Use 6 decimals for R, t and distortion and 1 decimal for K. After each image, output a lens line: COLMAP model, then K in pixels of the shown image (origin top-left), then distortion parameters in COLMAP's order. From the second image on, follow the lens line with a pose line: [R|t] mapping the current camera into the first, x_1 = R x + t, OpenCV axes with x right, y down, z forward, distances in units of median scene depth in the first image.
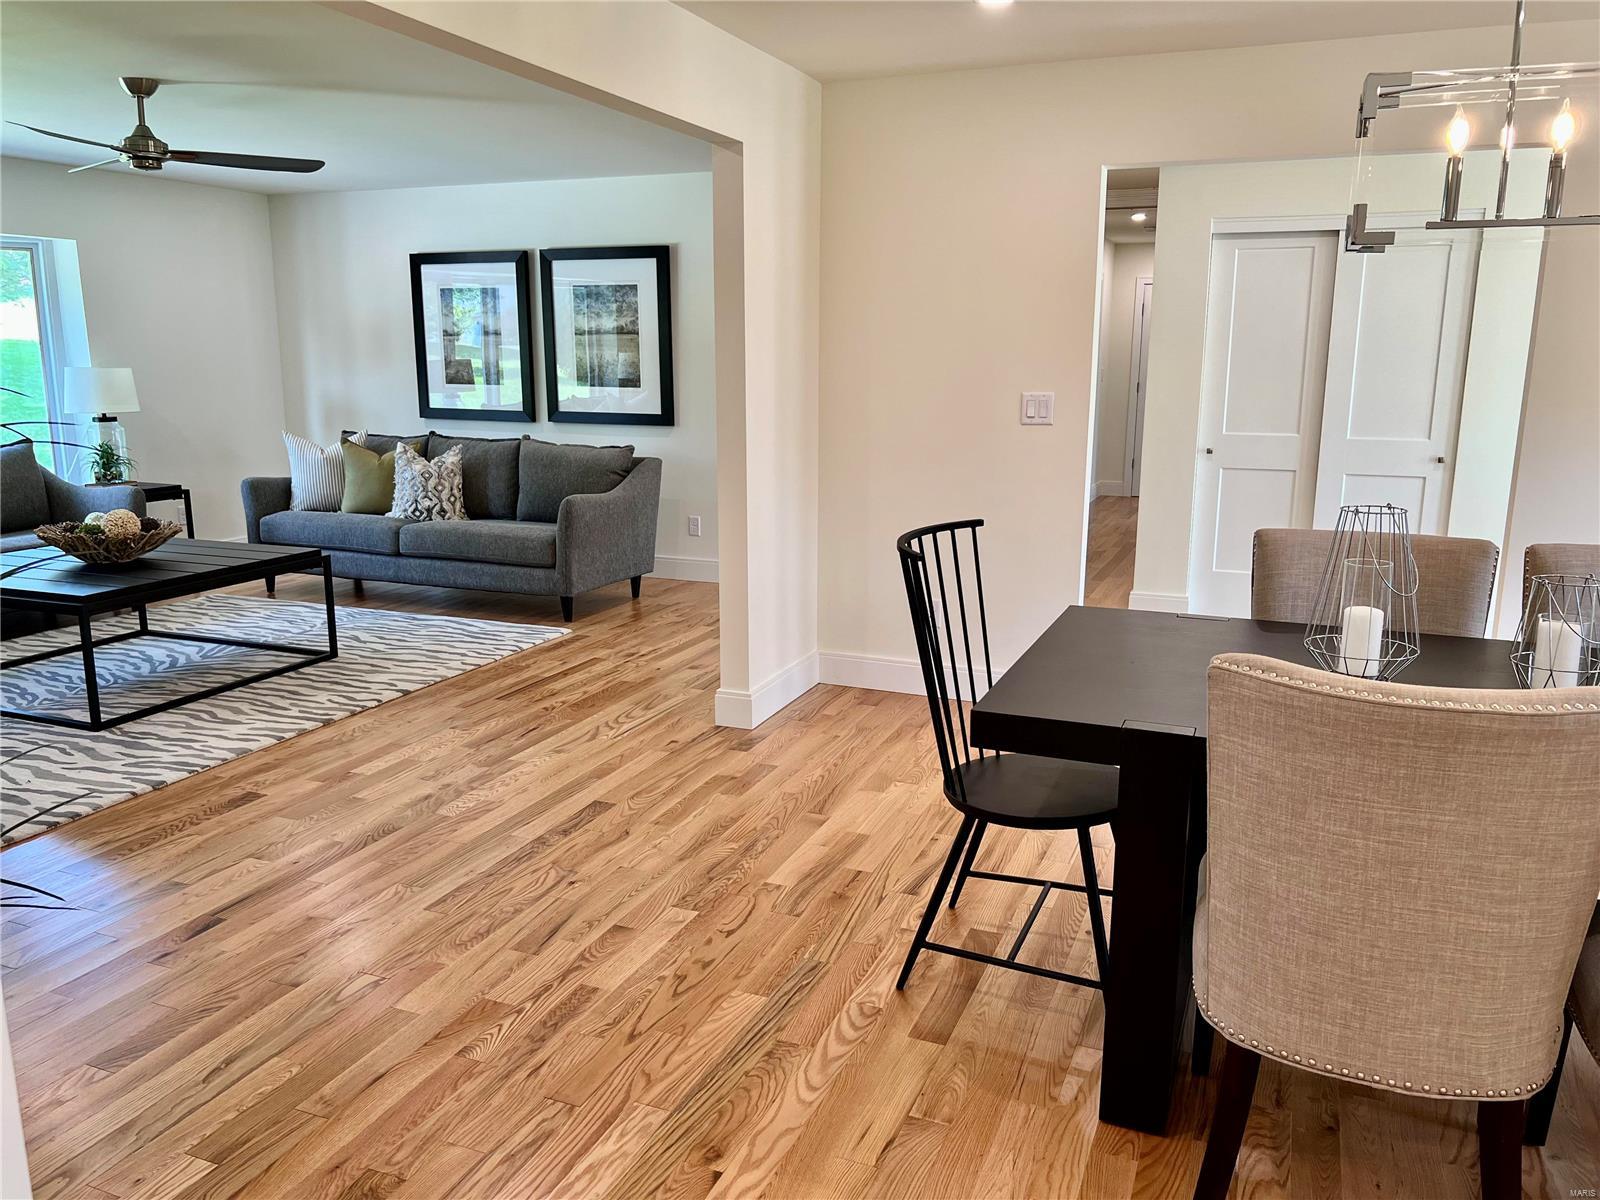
lens RADIAL K [[1208.8, 0, 799.7], [0, 1208.8, 604.5], [0, 0, 1]] dist [0.045215, -0.054386]
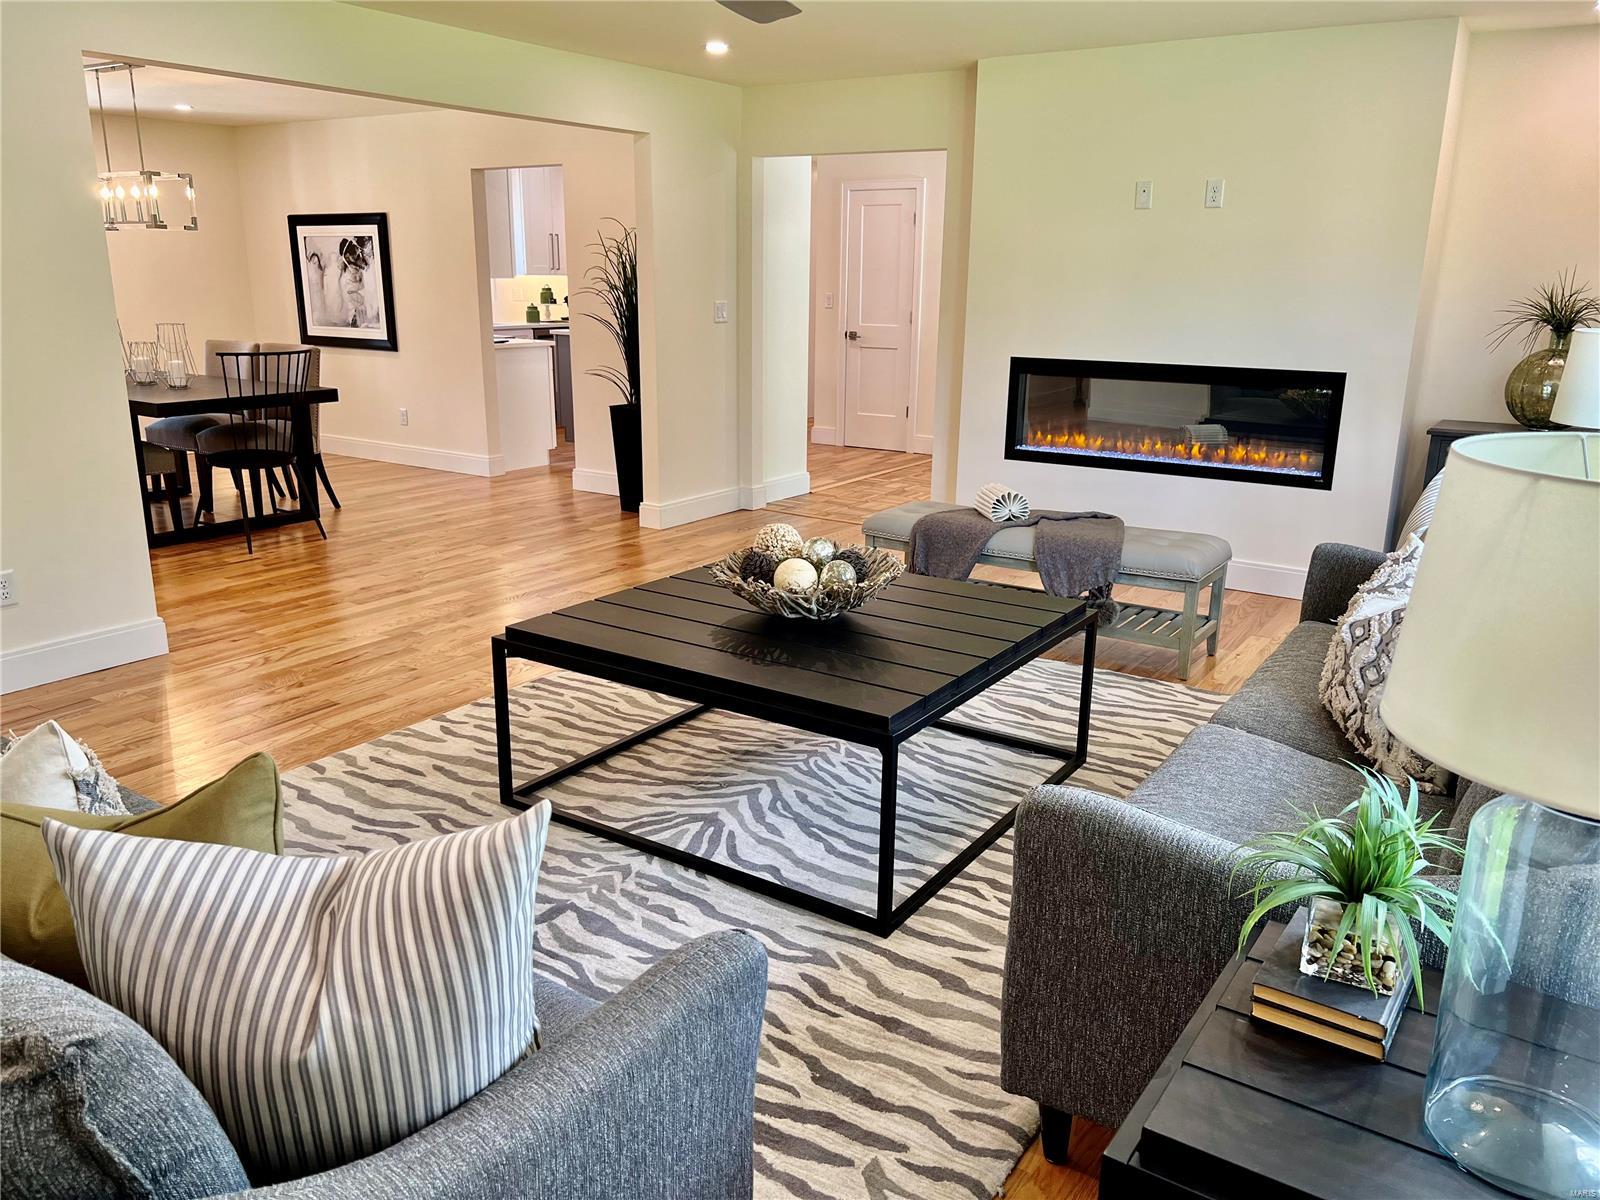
lens RADIAL K [[1208.8, 0, 822.4], [0, 1208.8, 613.3], [0, 0, 1]] dist [0.045215, -0.054386]
pose [[-0.983149, -0.066021, 0.170469, -0.652820], [0.020799, 0.886053, 0.463117, -0.323661], [-0.181620, 0.458858, -0.869749, 1.497258]]
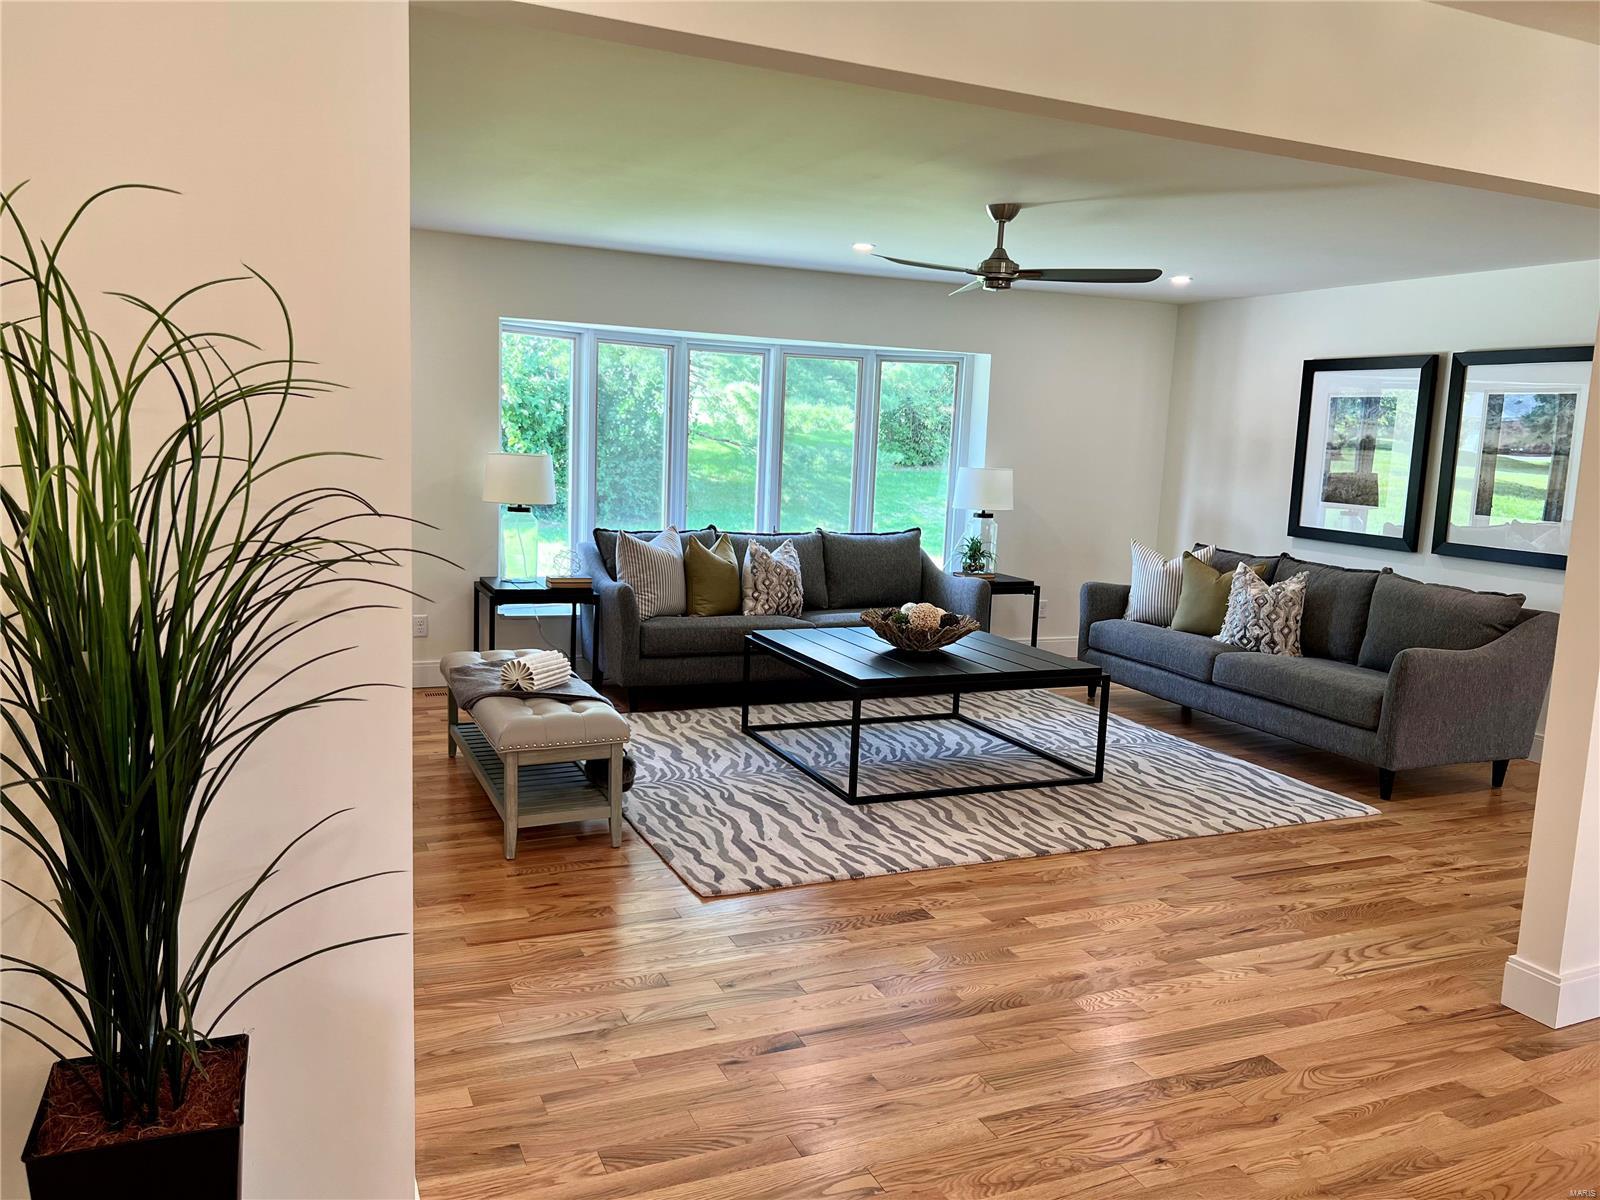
lens RADIAL K [[1208.8, 0, 797.4], [0, 1208.8, 599.2], [0, 0, 1]] dist [0.045215, -0.054386]
pose [[0.719270, 0.121104, -0.684093, 0.080472], [-0.178958, 0.983757, -0.014008, -0.042506], [0.671285, 0.132500, 0.729260, 0.138675]]
